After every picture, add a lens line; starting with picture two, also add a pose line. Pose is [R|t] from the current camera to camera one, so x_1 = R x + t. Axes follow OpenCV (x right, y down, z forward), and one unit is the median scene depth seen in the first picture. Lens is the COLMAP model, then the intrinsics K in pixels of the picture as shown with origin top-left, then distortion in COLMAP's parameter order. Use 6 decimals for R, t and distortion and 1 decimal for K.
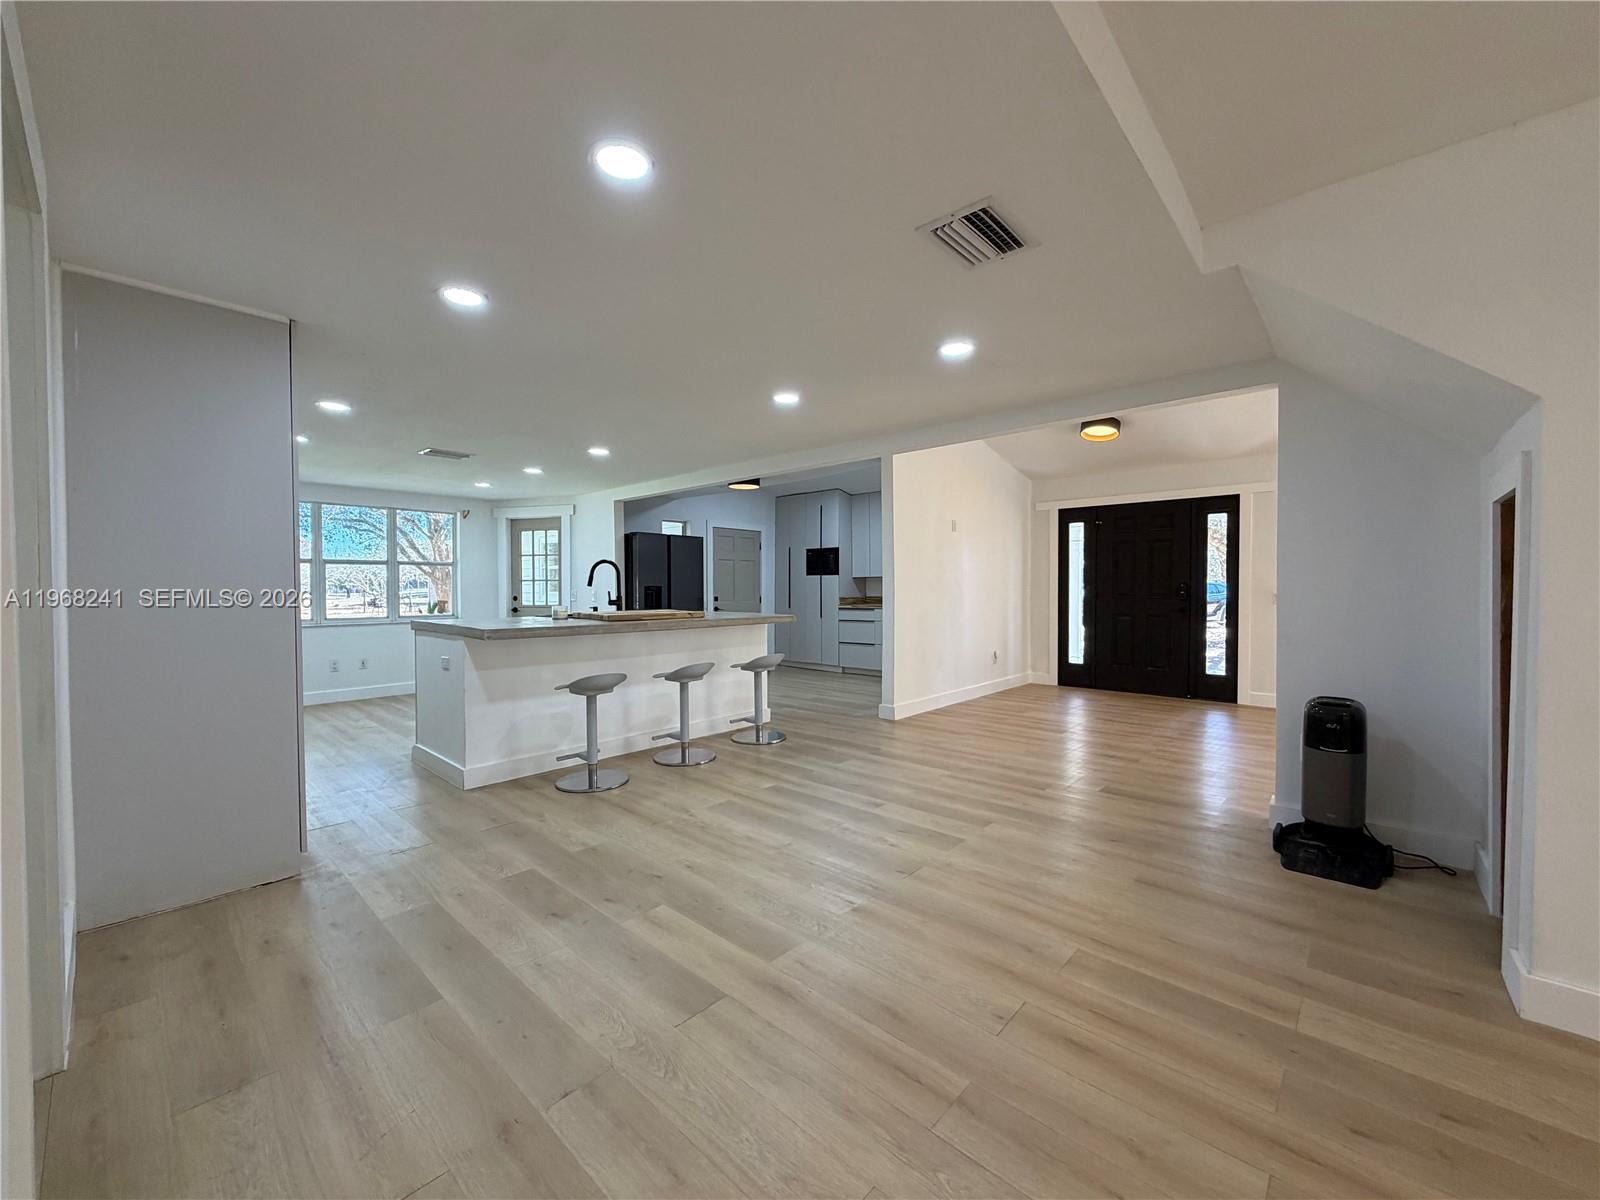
lens RADIAL K [[635.6, 0, 796.7], [0, 635.6, 601.2], [0, 0, 1]] dist [-0.000006, -0.000097]
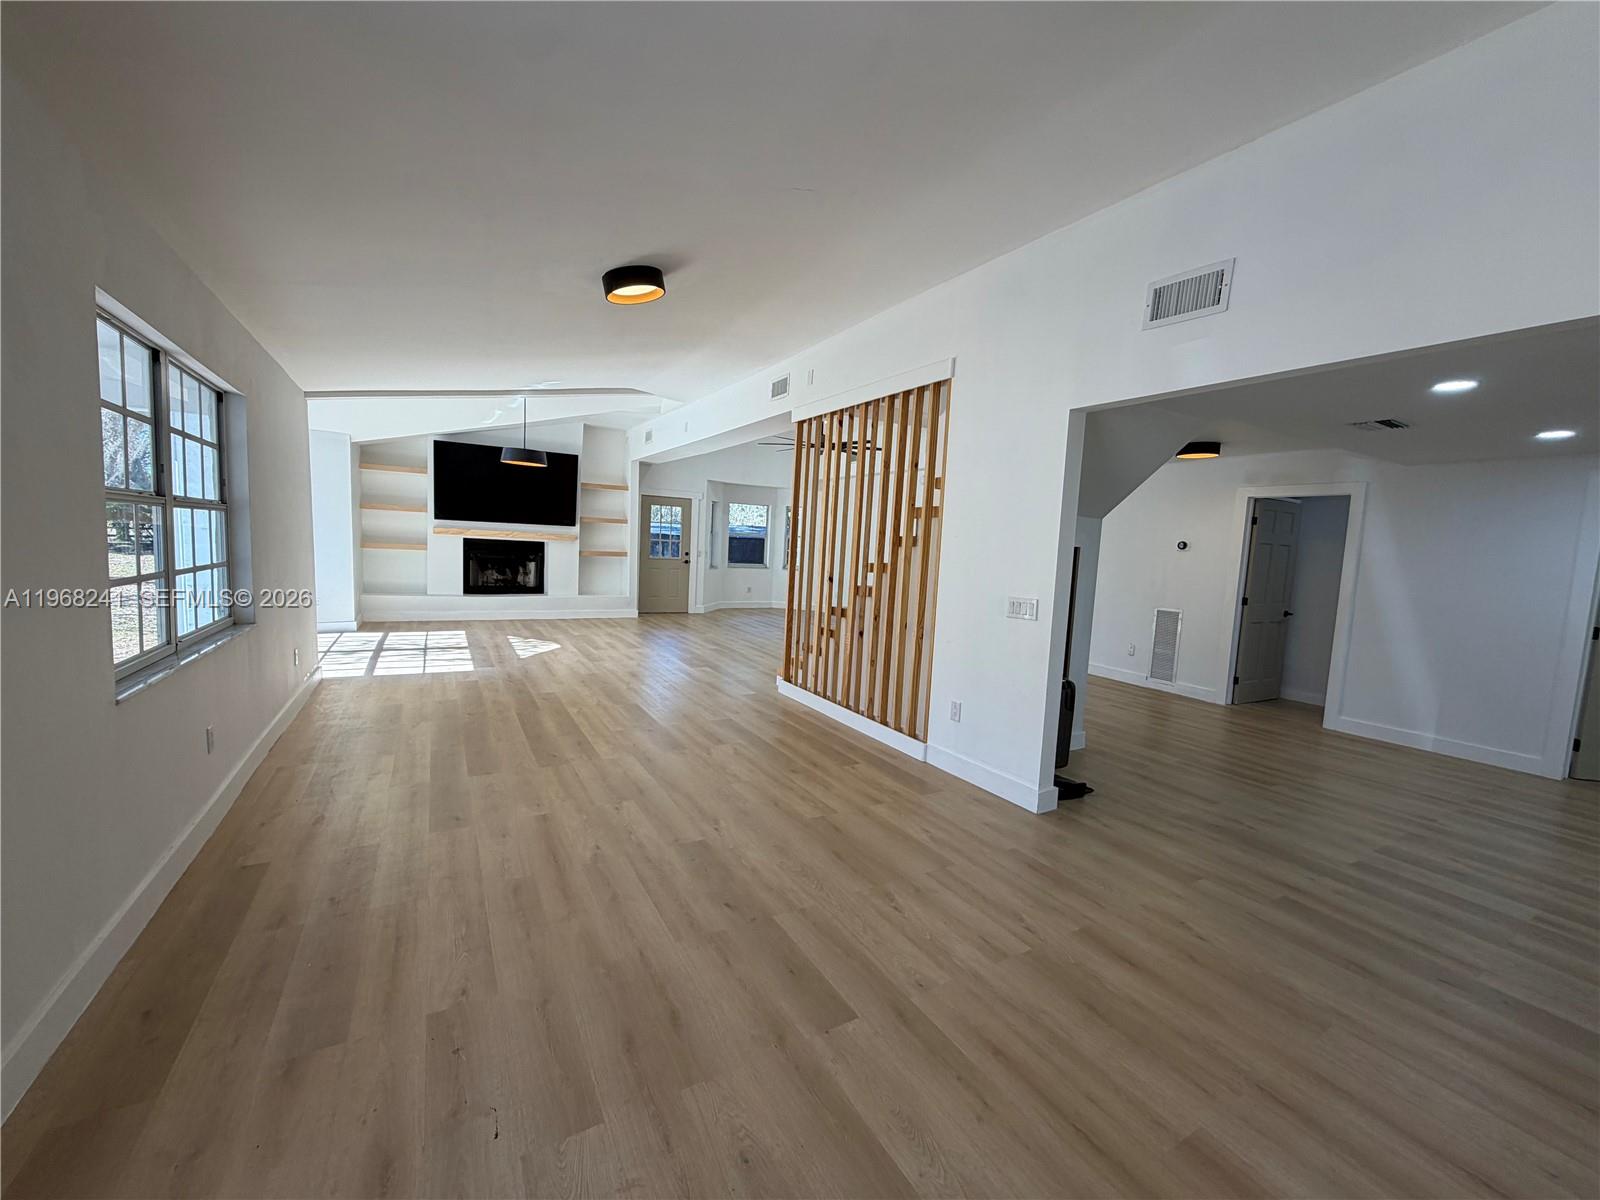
lens RADIAL K [[635.6, 0, 795.6], [0, 635.6, 602.0], [0, 0, 1]] dist [-0.000006, -0.000097]
pose [[-0.952803, -0.069872, 0.295439, 0.394901], [-0.037684, 0.992848, 0.113279, -0.057190], [-0.301241, 0.096800, -0.948622, 0.984023]]
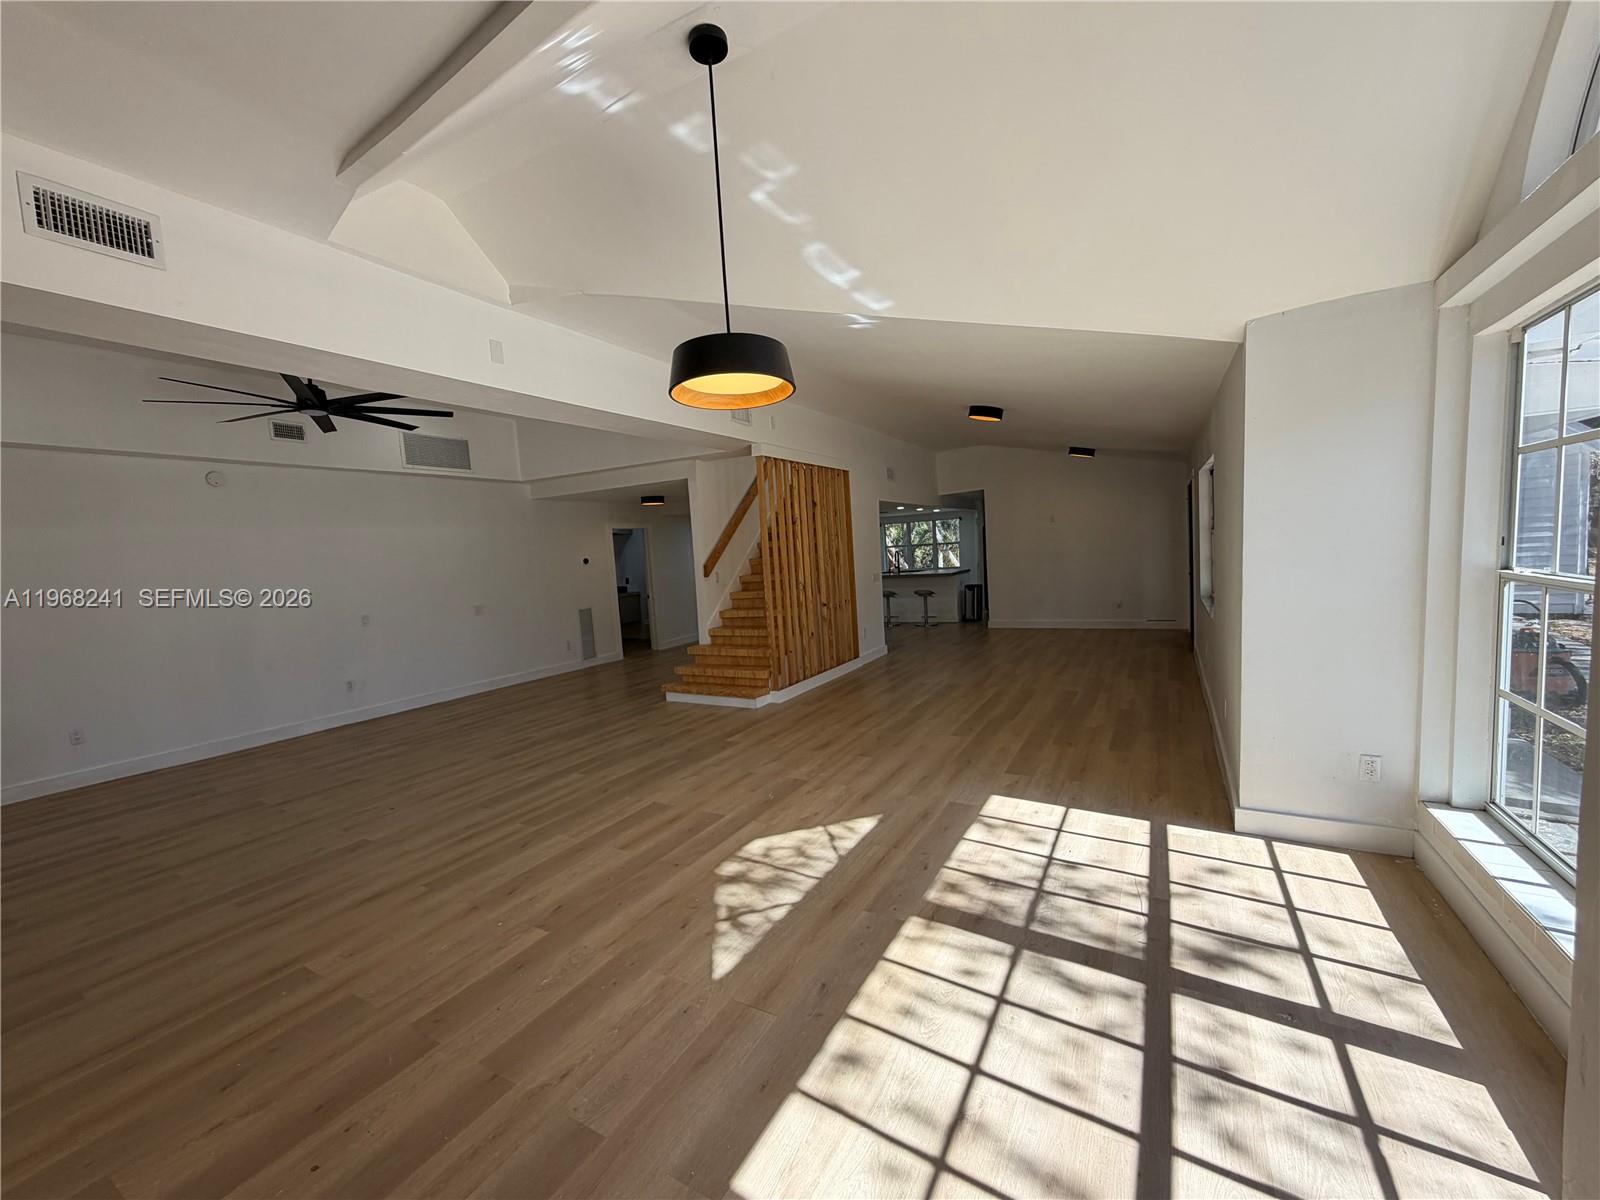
lens RADIAL K [[635.6, 0, 797.8], [0, 635.6, 591.2], [0, 0, 1]] dist [-0.000006, -0.000097]
pose [[0.228751, 0.049828, -0.972209, 1.577715], [0.038460, 0.997447, 0.060171, -0.056686], [0.972725, -0.051155, 0.226251, -0.004463]]
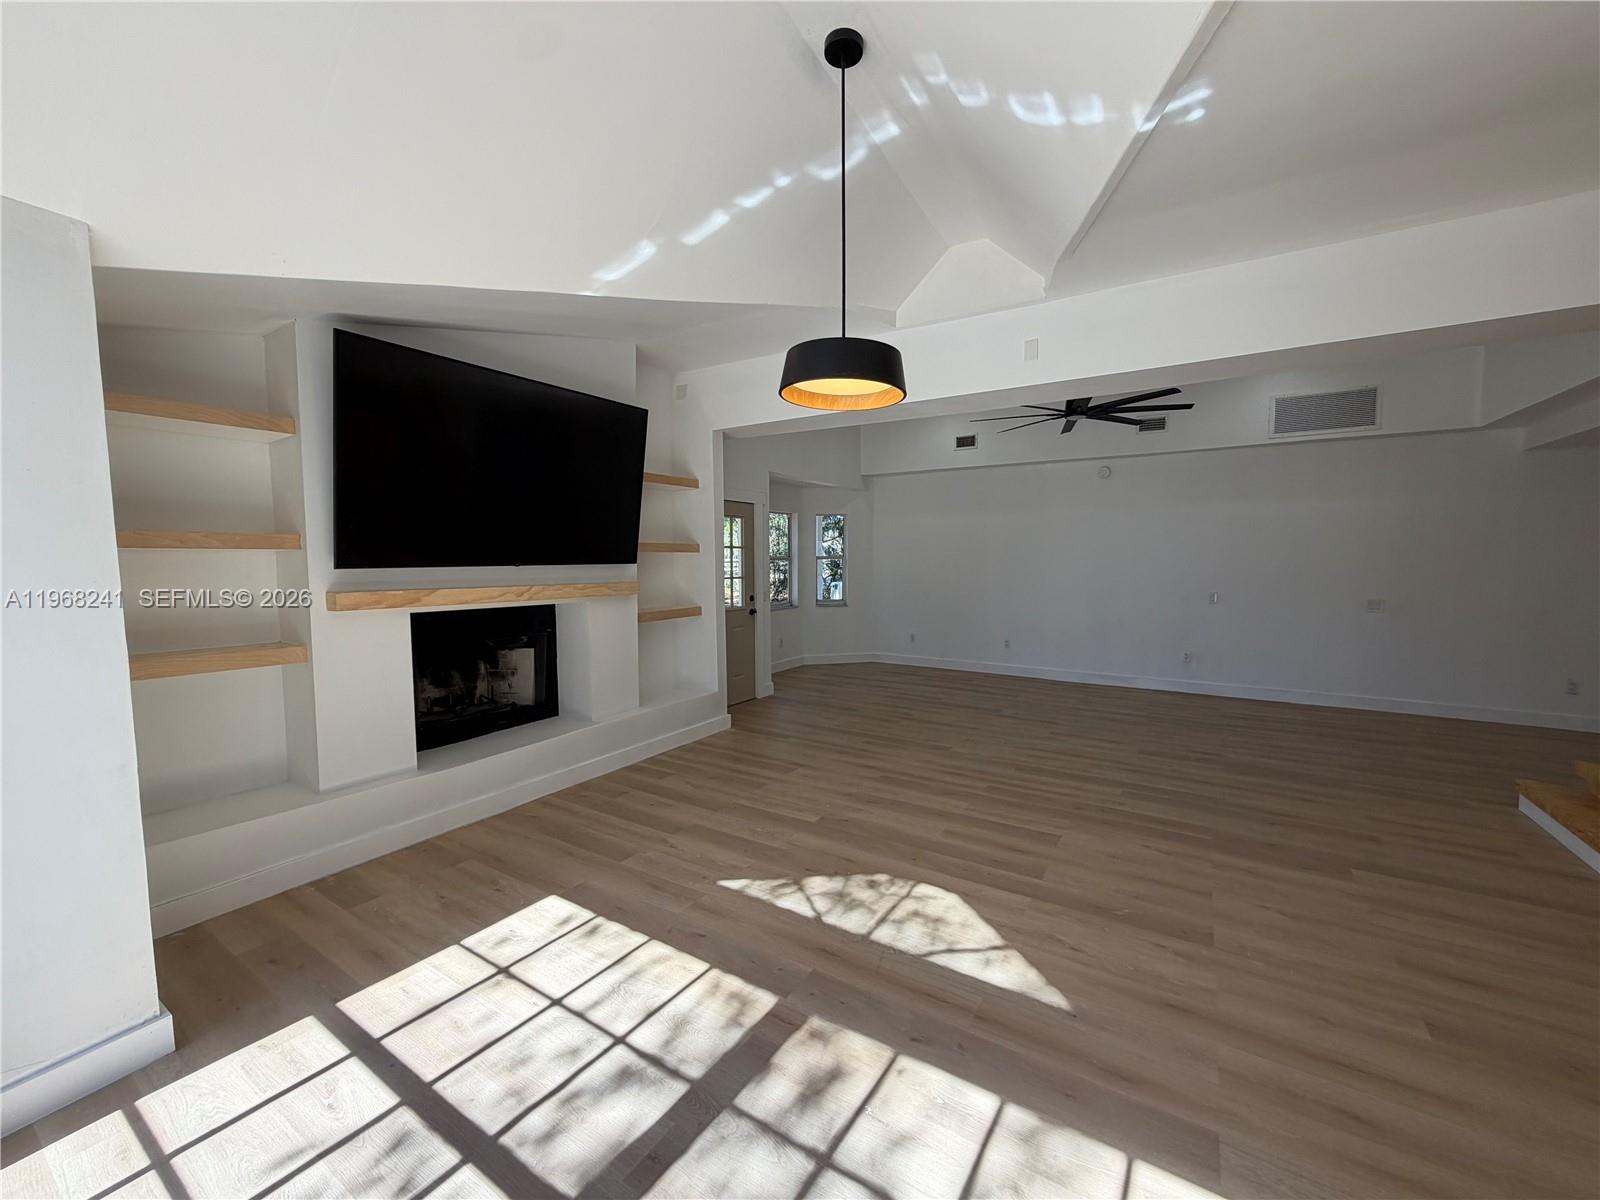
lens RADIAL K [[635.6, 0, 797.1], [0, 635.6, 602.5], [0, 0, 1]] dist [-0.000006, -0.000097]
pose [[-0.982948, 0.019994, -0.182791, 1.287223], [0.002743, 0.995555, 0.094146, -0.067001], [0.183861, 0.092039, -0.978634, 0.427824]]
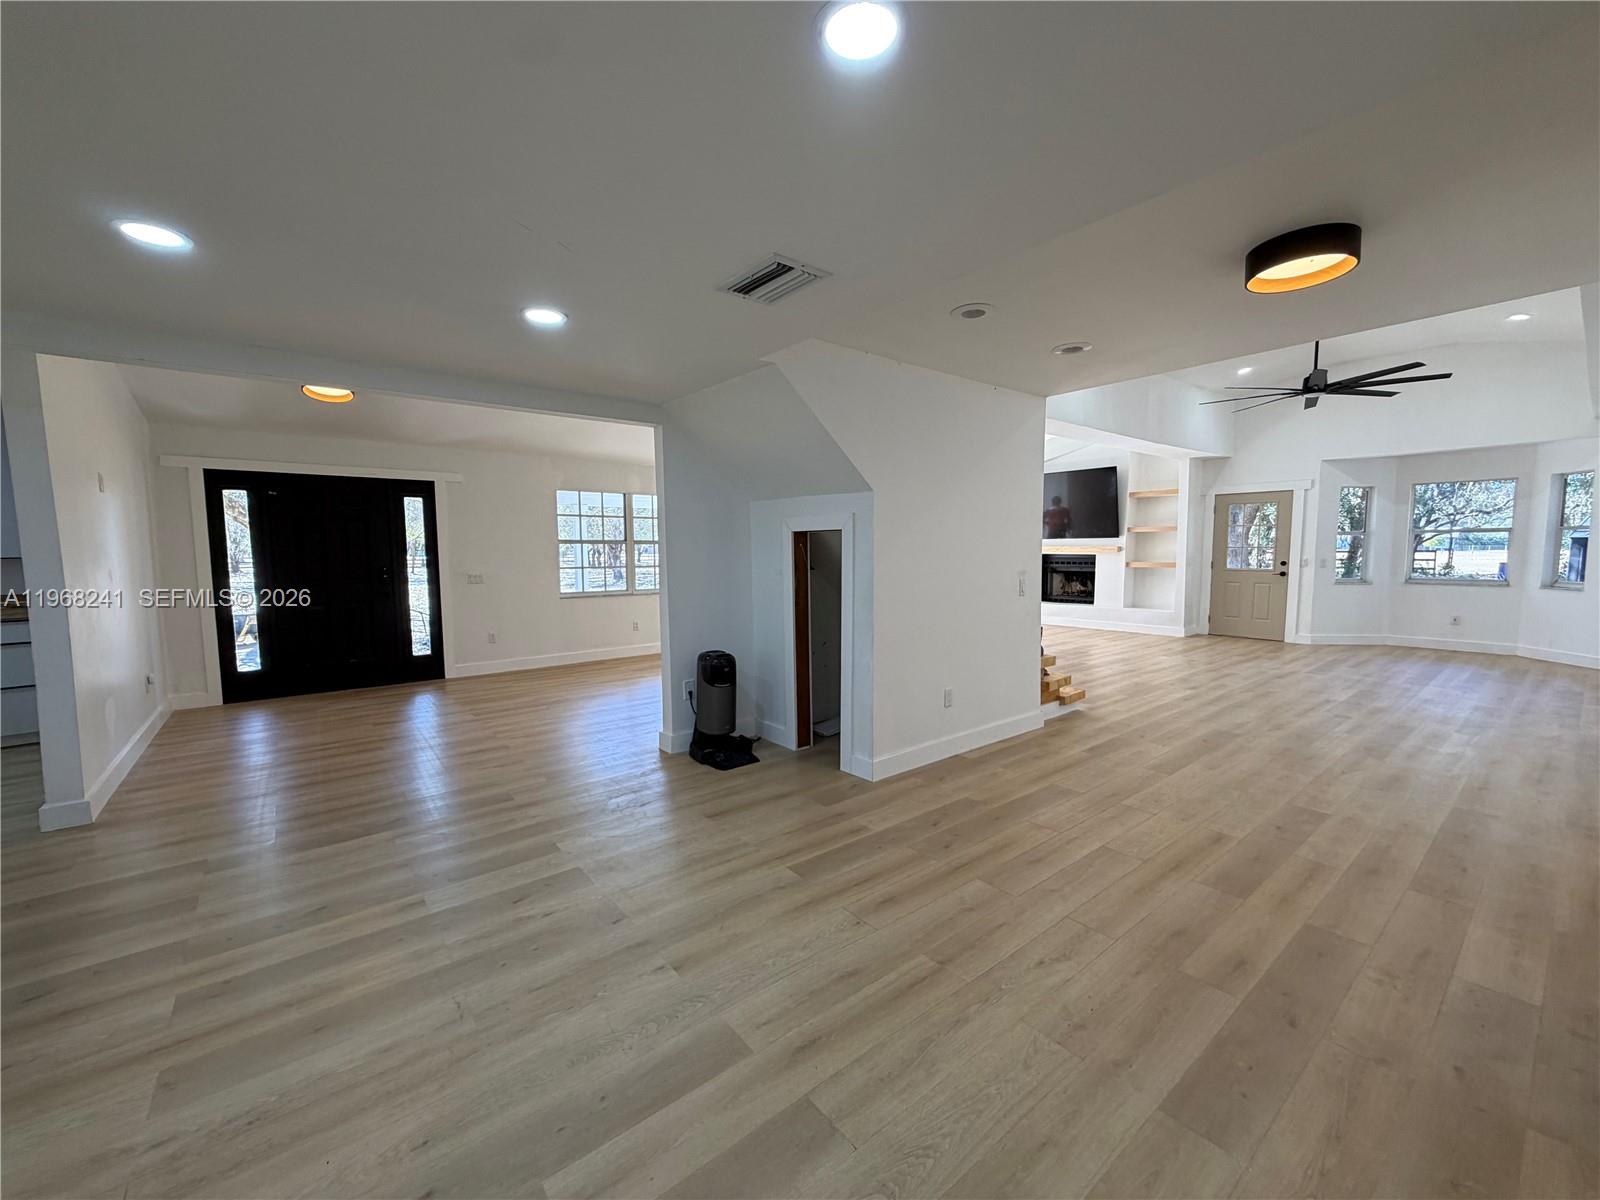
lens RADIAL K [[635.6, 0, 794.1], [0, 635.6, 600.3], [0, 0, 1]] dist [-0.000006, -0.000097]
pose [[0.154164, -0.076838, 0.985053, -0.243190], [0.028351, 0.996905, 0.073325, -0.029990], [-0.987638, 0.016623, 0.155865, 0.233094]]
